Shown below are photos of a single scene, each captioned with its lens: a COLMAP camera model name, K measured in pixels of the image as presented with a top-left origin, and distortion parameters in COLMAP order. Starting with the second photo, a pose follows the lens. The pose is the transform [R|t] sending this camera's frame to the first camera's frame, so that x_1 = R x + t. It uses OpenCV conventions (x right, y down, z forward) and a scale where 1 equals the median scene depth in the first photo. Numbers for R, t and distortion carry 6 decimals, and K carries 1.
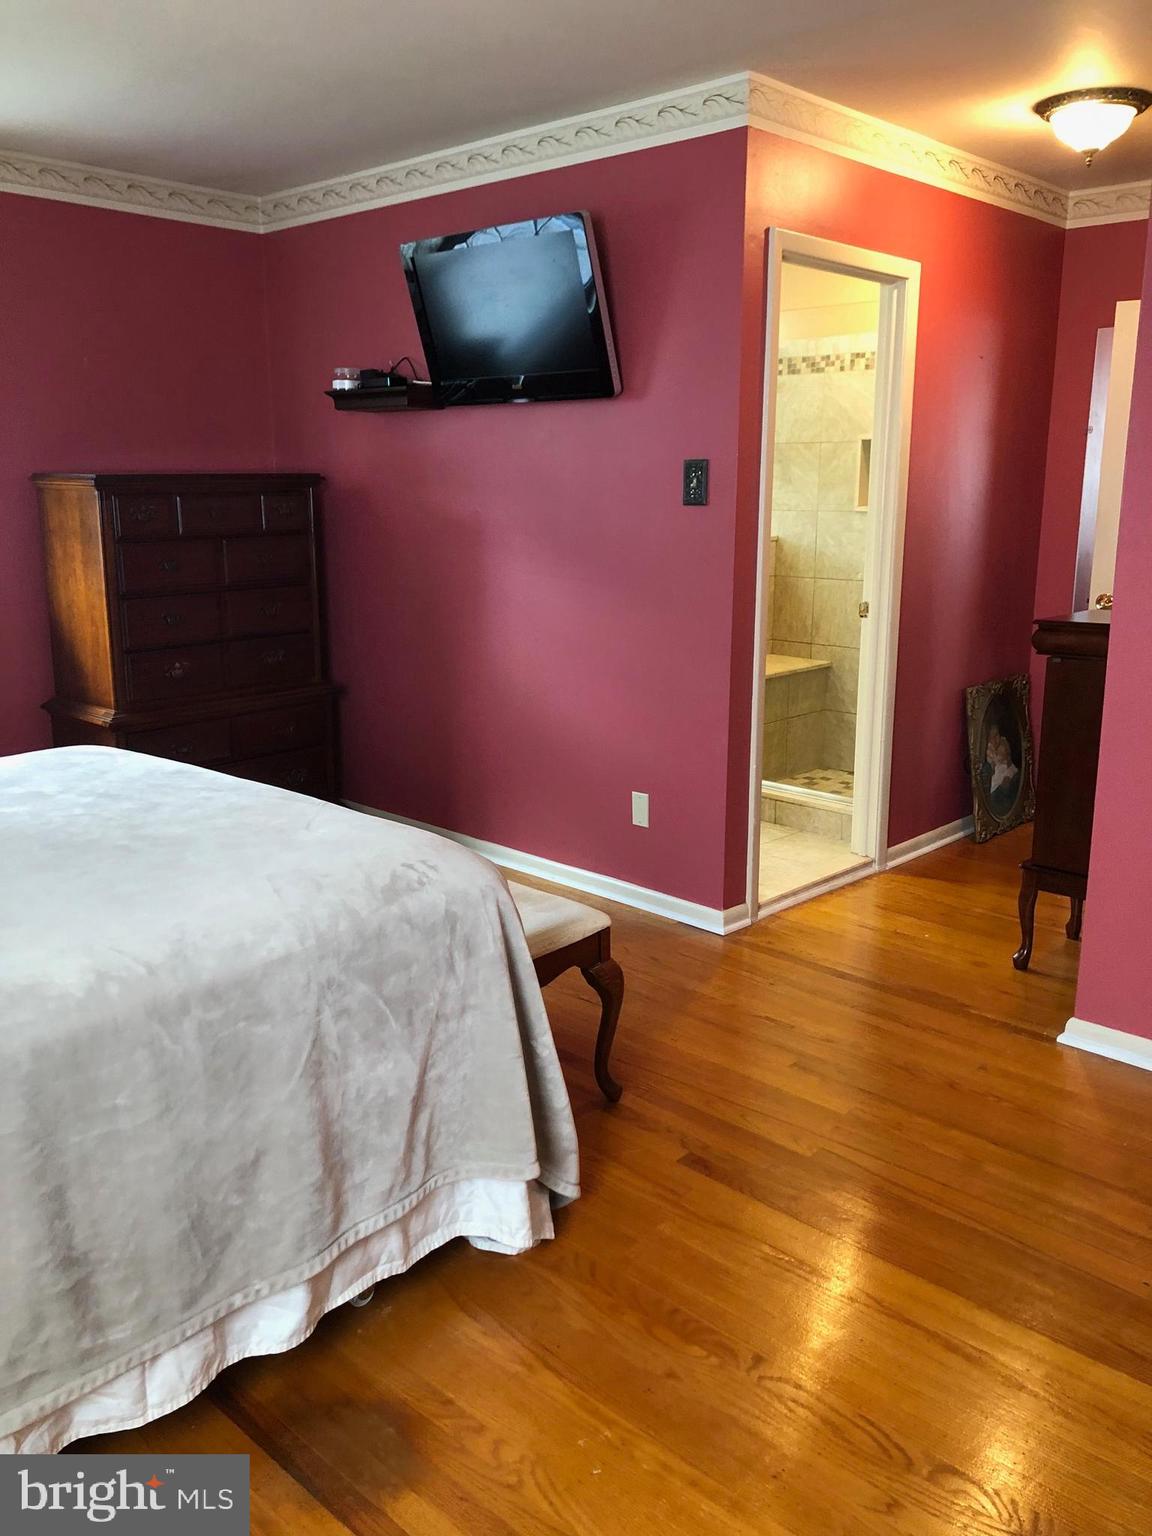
lens RADIAL K [[1265.4, 0, 582.2], [0, 1265.4, 772.3], [0, 0, 1]] dist [0.042756, 0.004749]
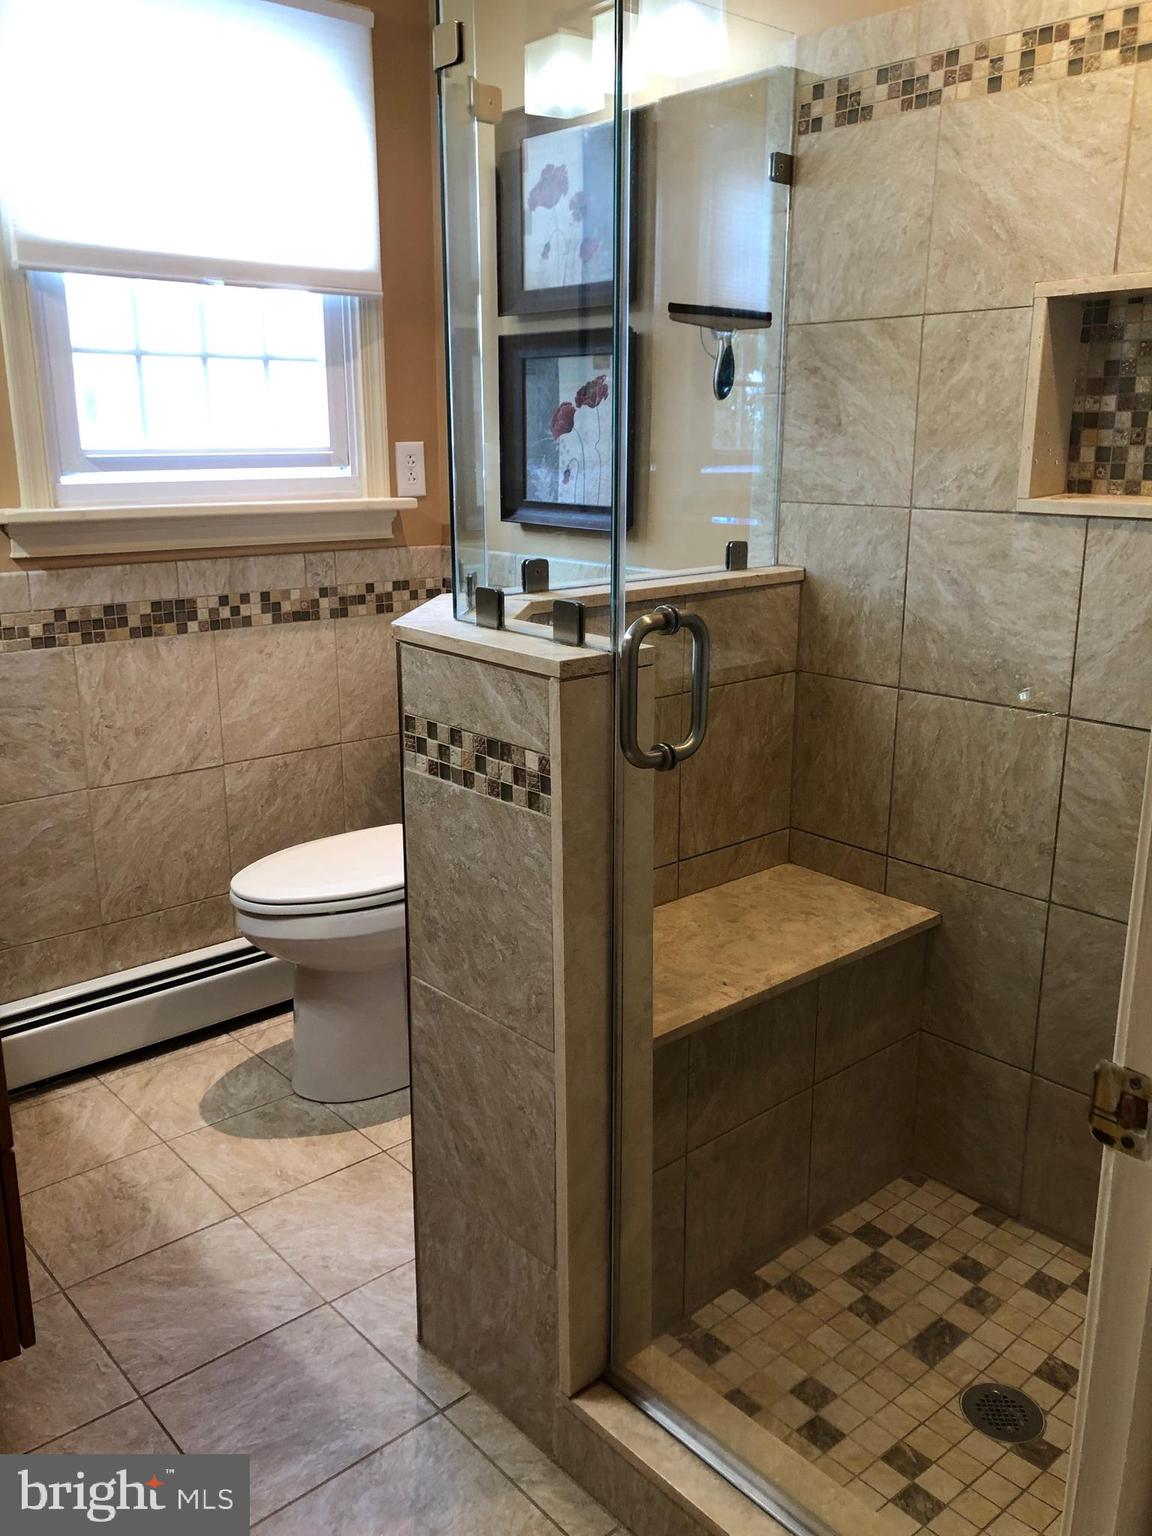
lens RADIAL K [[1265.4, 0, 568.1], [0, 1265.4, 762.9], [0, 0, 1]] dist [0.042756, 0.004749]
pose [[0.994577, 0.020379, -0.101991, 0.128441], [-0.017798, 0.999499, 0.026154, -0.142544], [0.102473, -0.024197, 0.994441, 0.635924]]
